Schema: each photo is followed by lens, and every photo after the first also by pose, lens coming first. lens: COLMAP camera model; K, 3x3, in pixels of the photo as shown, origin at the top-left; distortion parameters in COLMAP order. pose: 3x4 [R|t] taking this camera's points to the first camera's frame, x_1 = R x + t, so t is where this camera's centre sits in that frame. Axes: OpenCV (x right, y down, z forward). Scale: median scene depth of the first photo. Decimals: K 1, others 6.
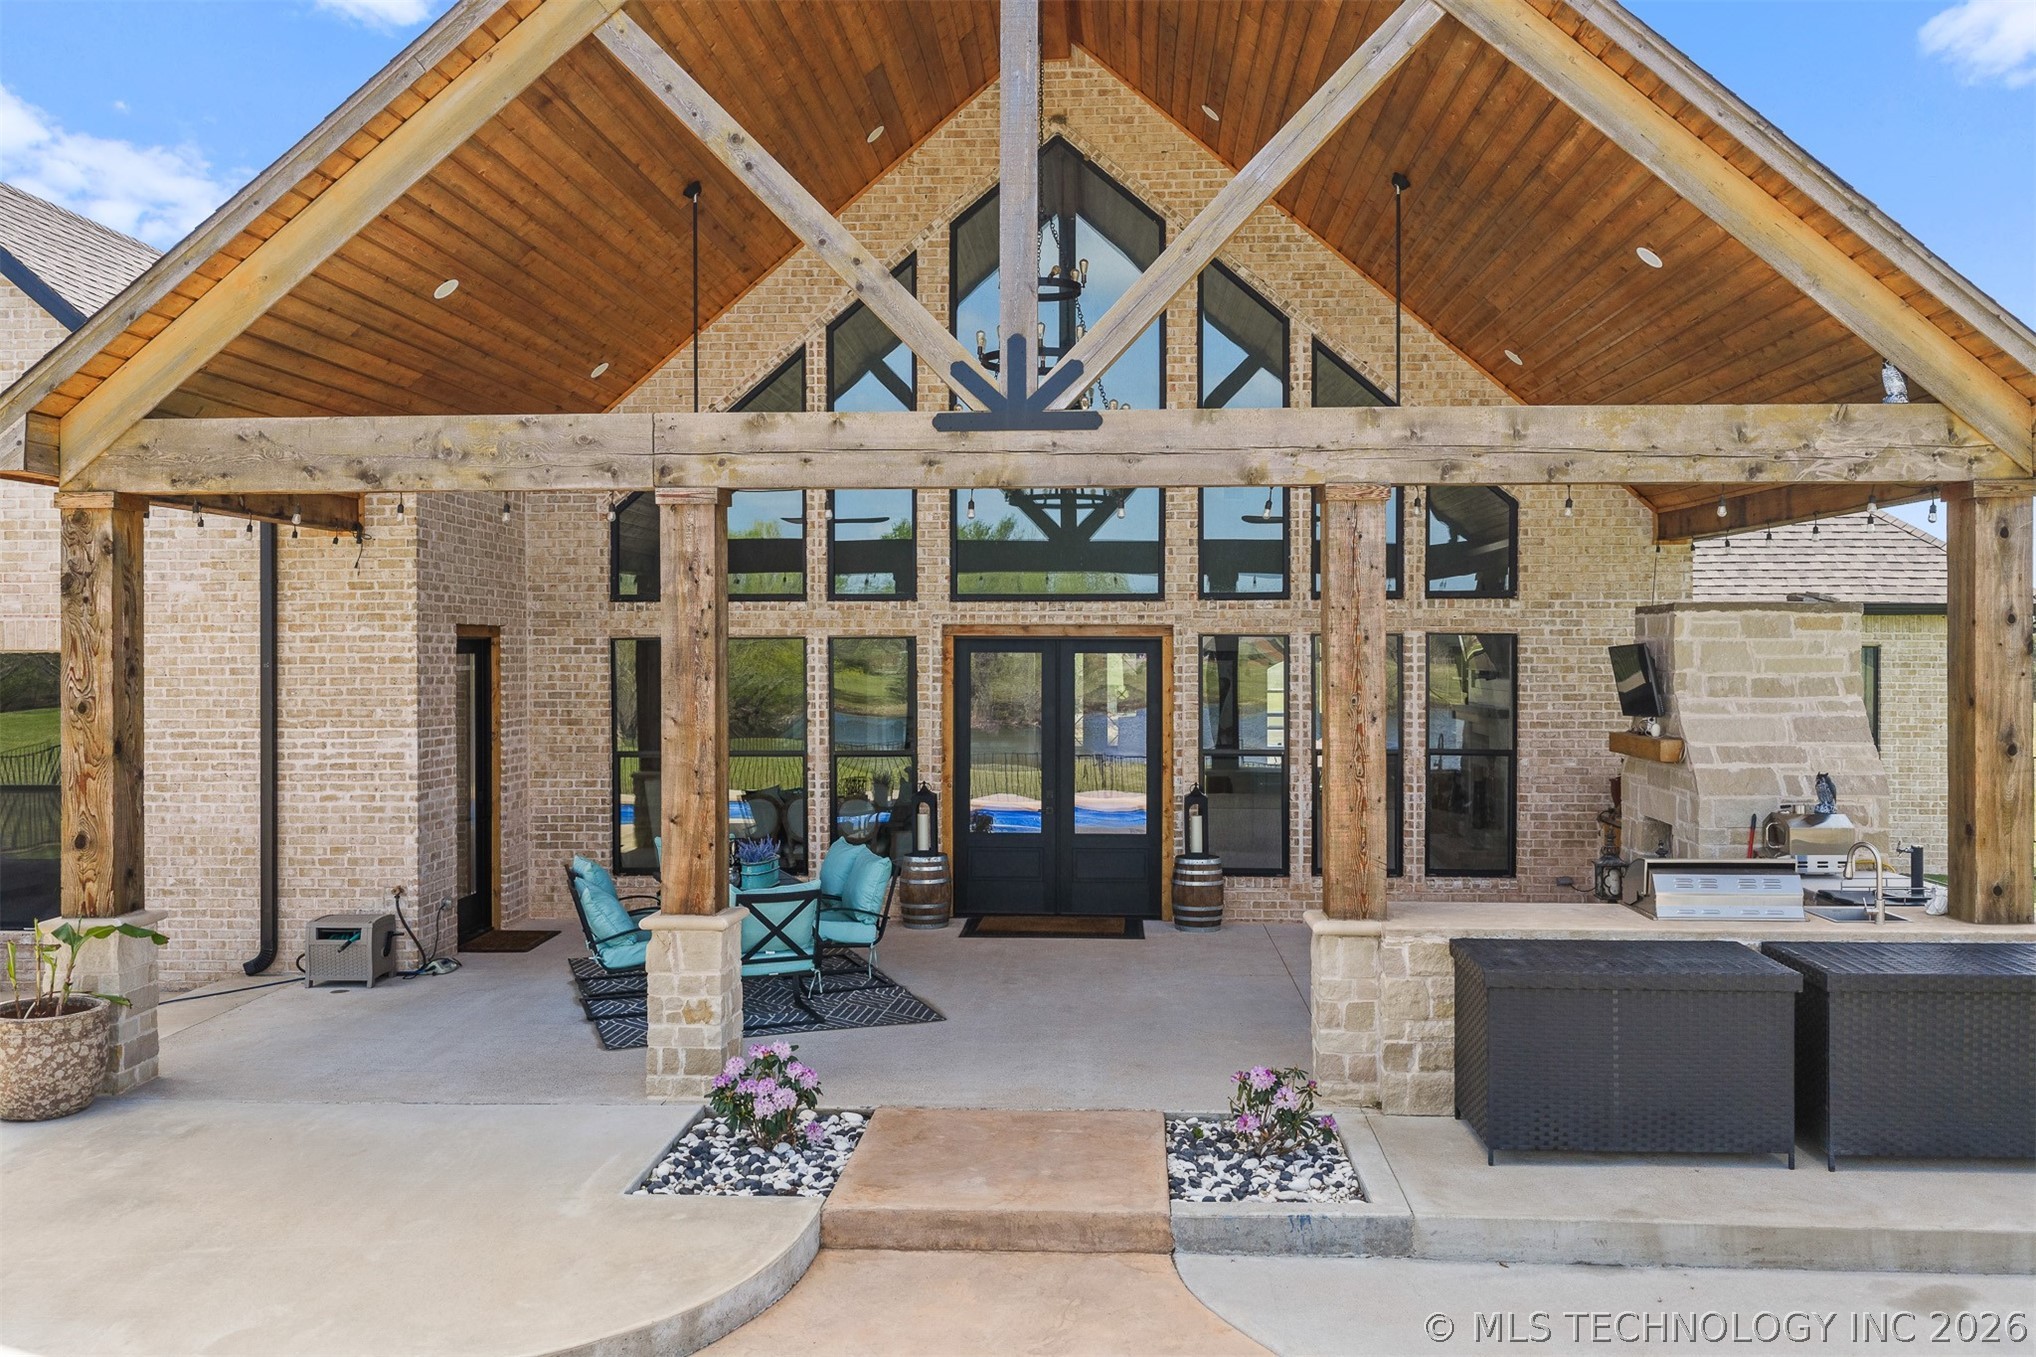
lens RADIAL K [[1639.5, 0, 1049.5], [0, 1639.5, 666.5], [0, 0, 1]] dist [-0.005855, -0.004222]
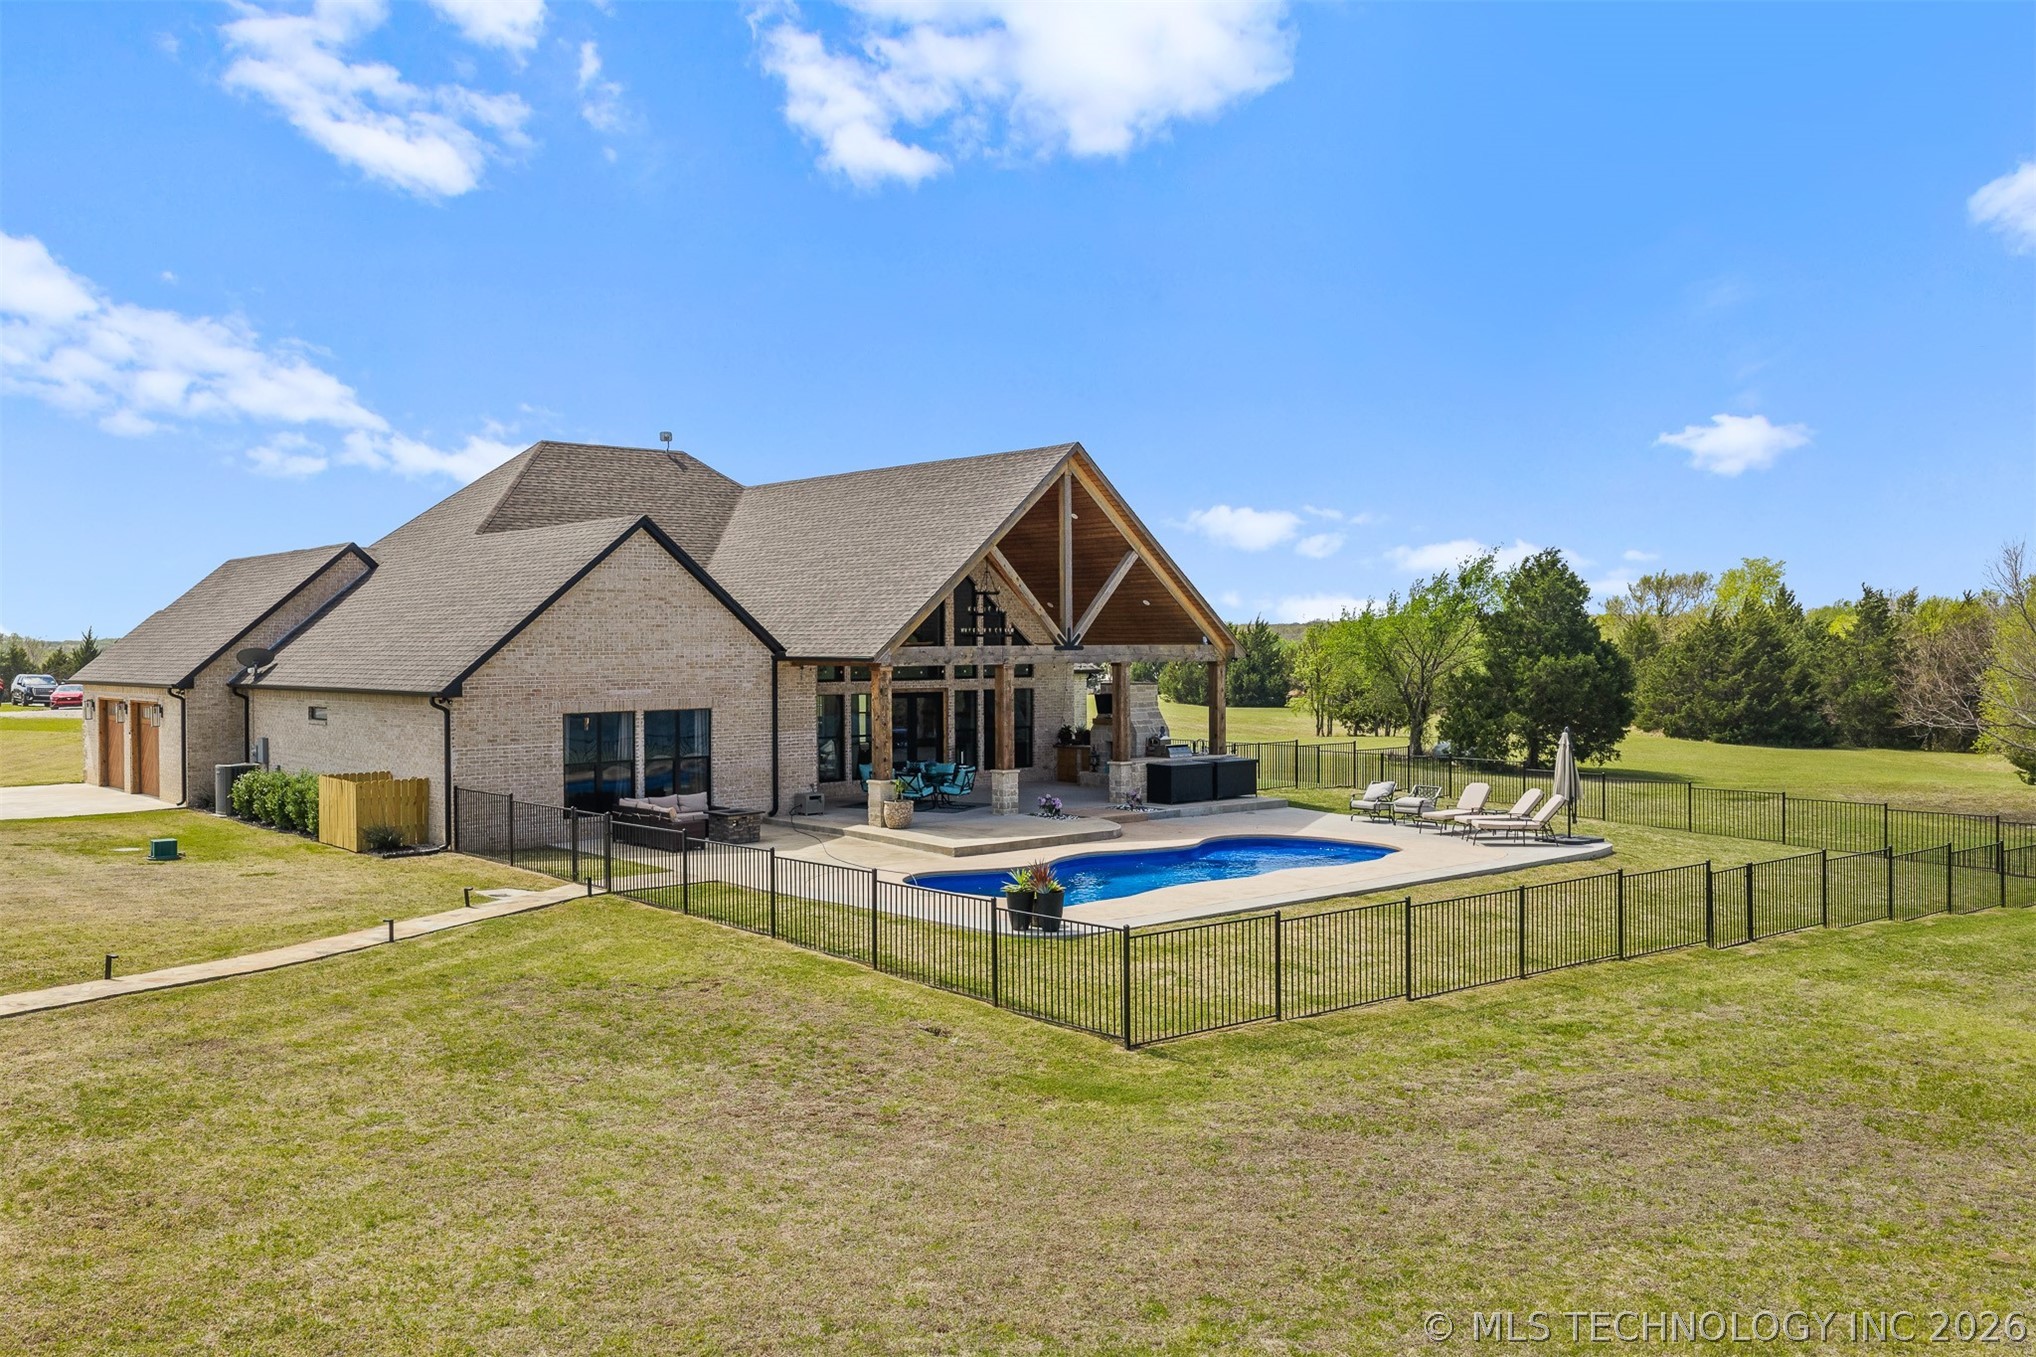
lens RADIAL K [[1679.8, 0, 1023.7], [0, 1679.8, 687.7], [0, 0, 1]] dist [0.030110, -0.059733]
pose [[0.722119, -0.021706, 0.691428, -2.390083], [0.009540, 0.999725, 0.021421, -0.109165], [-0.691703, -0.008872, 0.722128, -1.580795]]
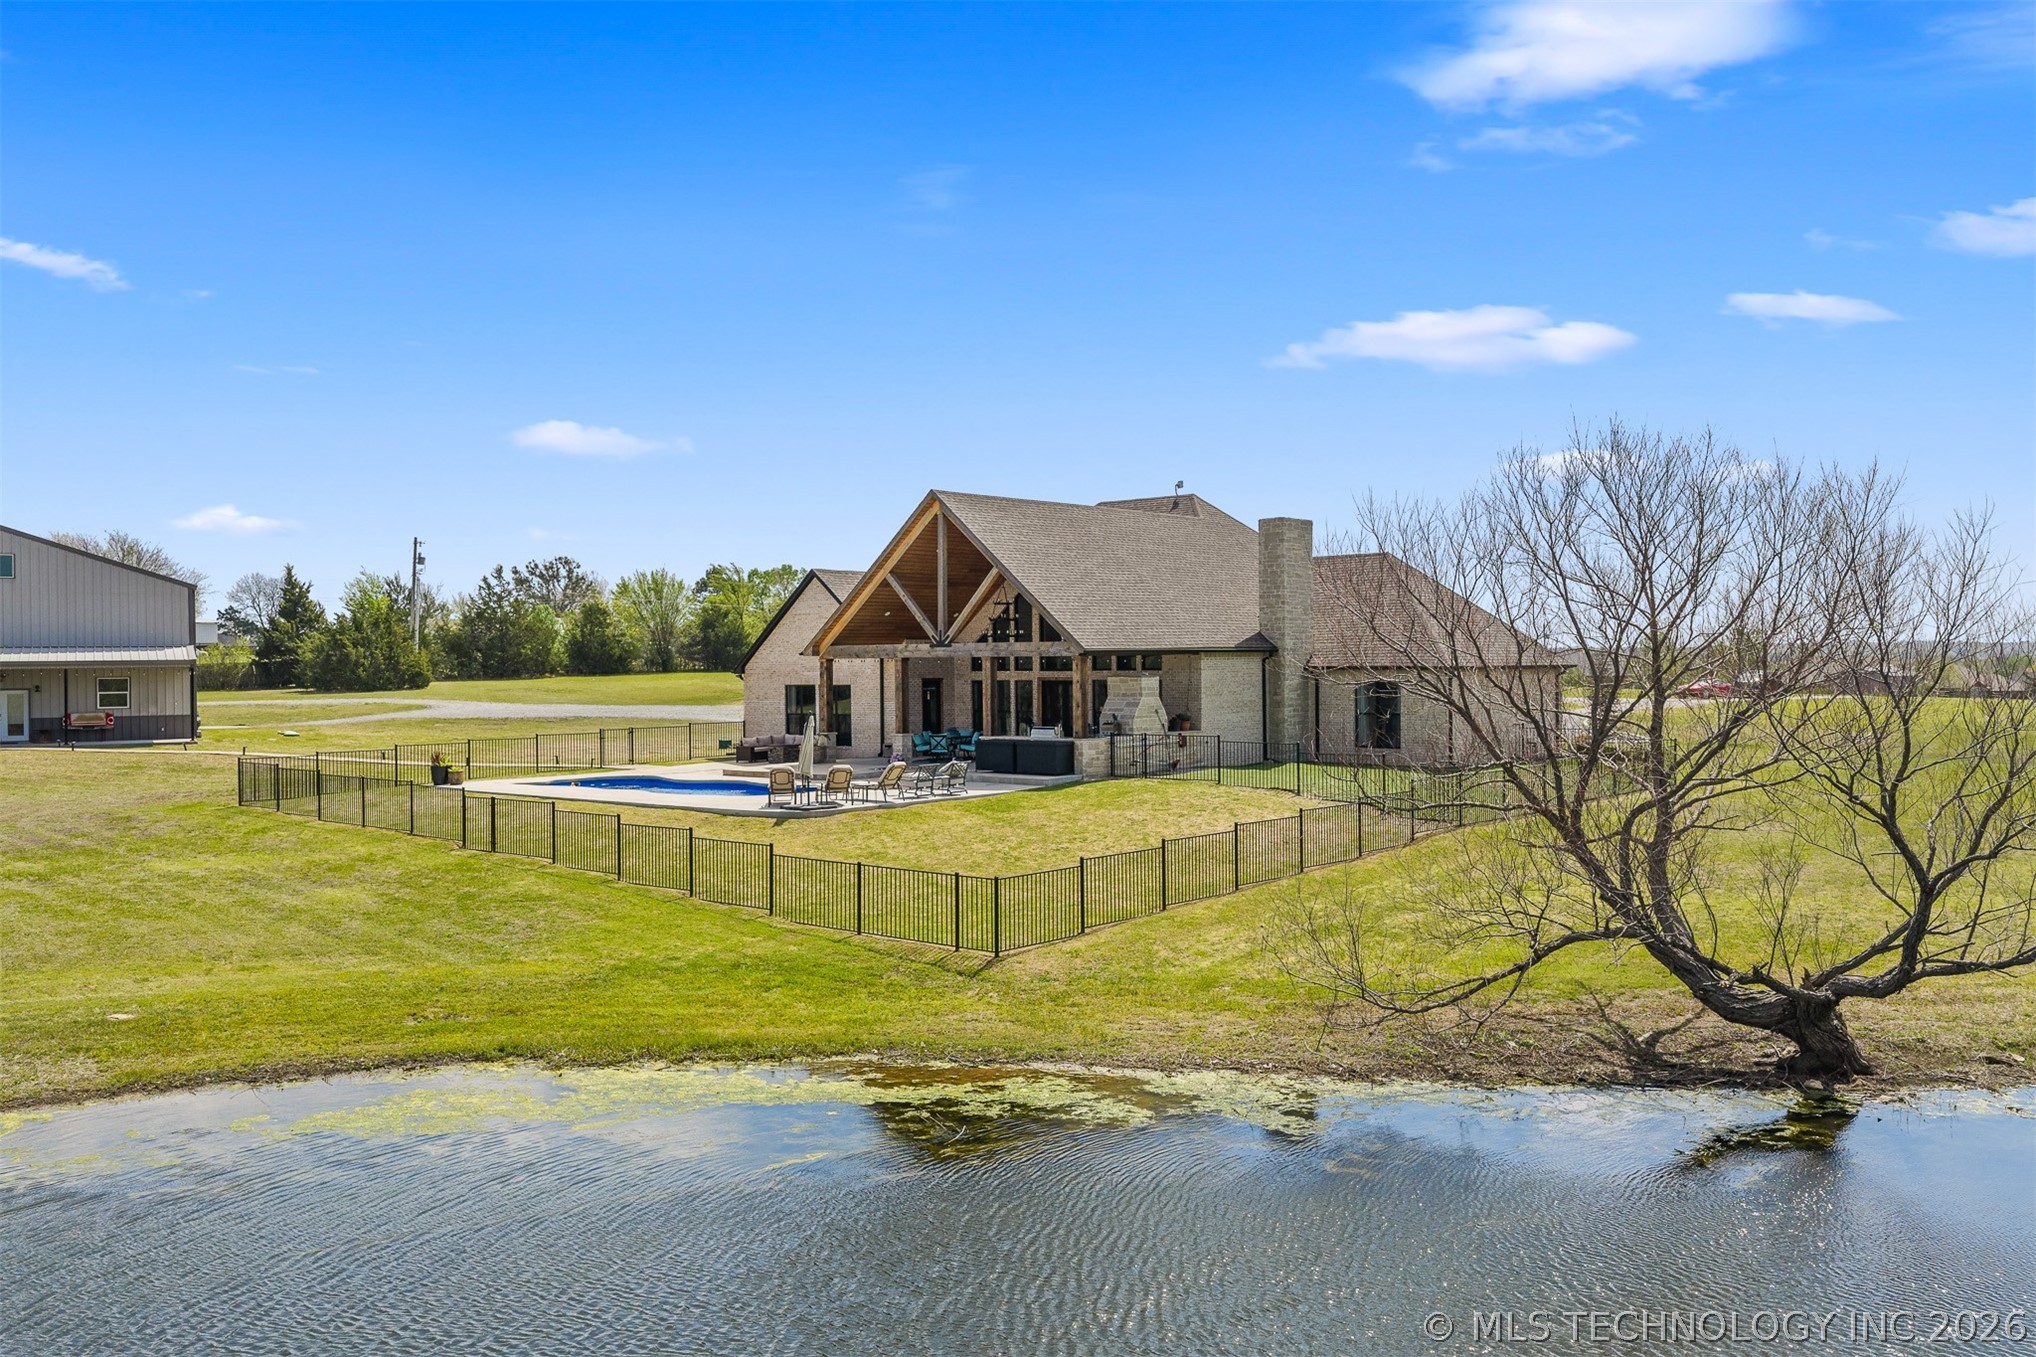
lens RADIAL K [[1679.8, 0, 1023.7], [0, 1679.8, 687.7], [0, 0, 1]] dist [0.030110, -0.059733]
pose [[0.781934, 0.002405, -0.623357, 2.887155], [0.003174, 0.999964, 0.007840, -0.039396], [0.623353, -0.008108, 0.781898, -2.525073]]
